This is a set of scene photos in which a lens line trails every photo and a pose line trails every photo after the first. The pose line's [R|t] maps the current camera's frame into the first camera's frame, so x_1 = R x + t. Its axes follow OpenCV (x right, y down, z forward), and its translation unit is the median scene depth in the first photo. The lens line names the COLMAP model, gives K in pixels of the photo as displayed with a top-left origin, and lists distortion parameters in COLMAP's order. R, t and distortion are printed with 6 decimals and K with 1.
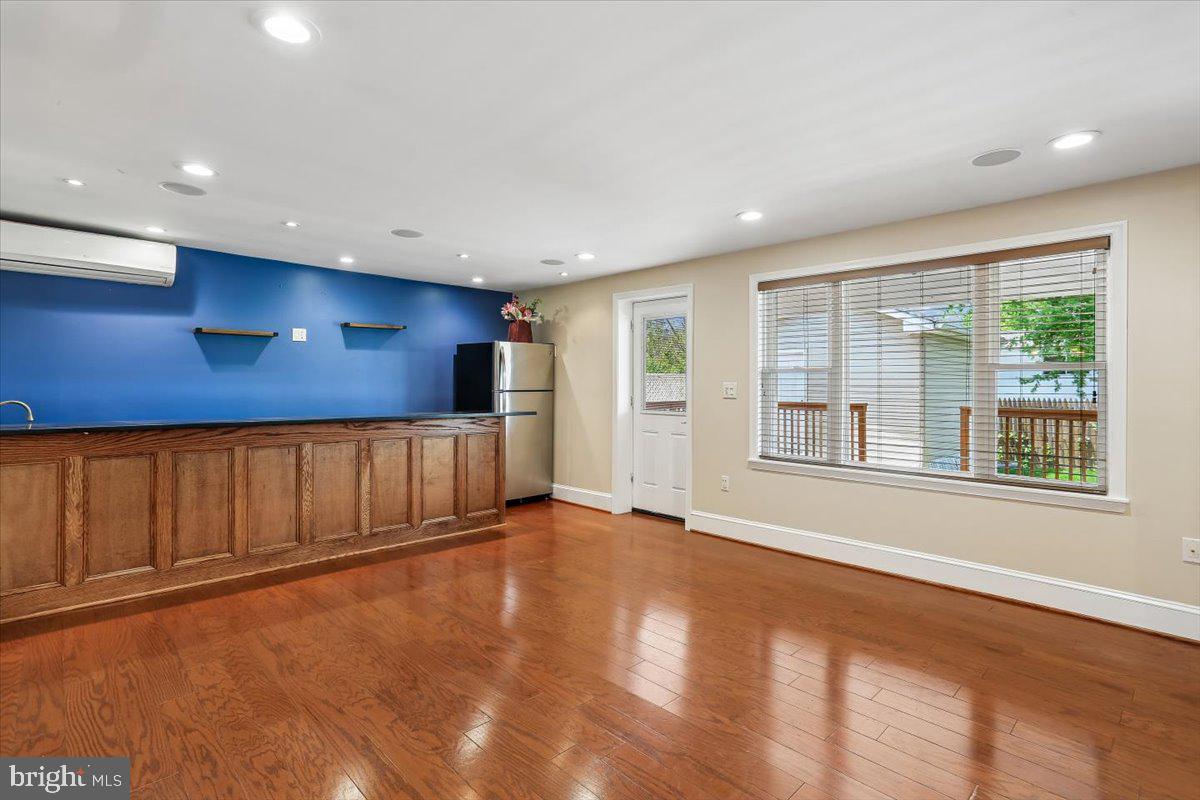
lens RADIAL K [[579.3, 0, 593.4], [0, 579.3, 387.5], [0, 0, 1]] dist [-0.055292, 0.040888]
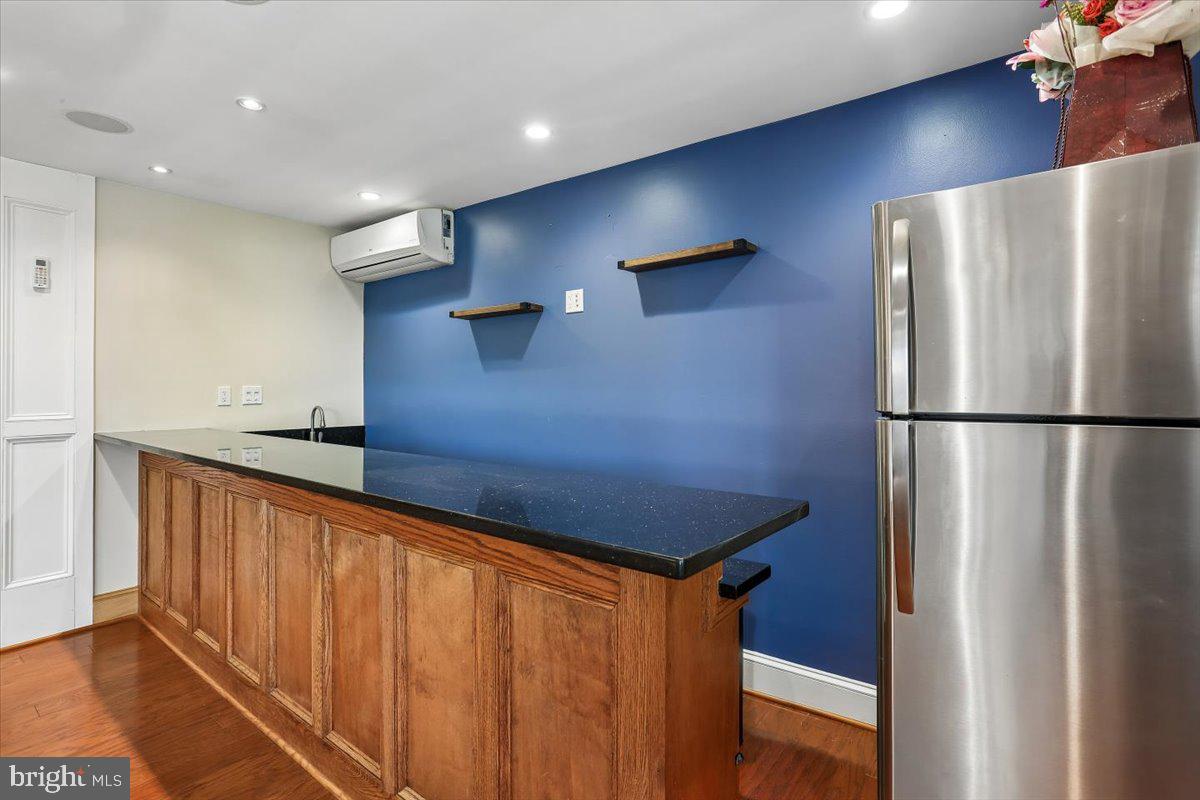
lens RADIAL K [[579.3, 0, 593.4], [0, 579.3, 387.5], [0, 0, 1]] dist [-0.055292, 0.040888]
pose [[0.137719, -0.006367, -0.990451, 0.051790], [-0.005359, 0.999960, -0.007173, -0.003267], [0.990457, 0.006296, 0.137679, 0.986938]]
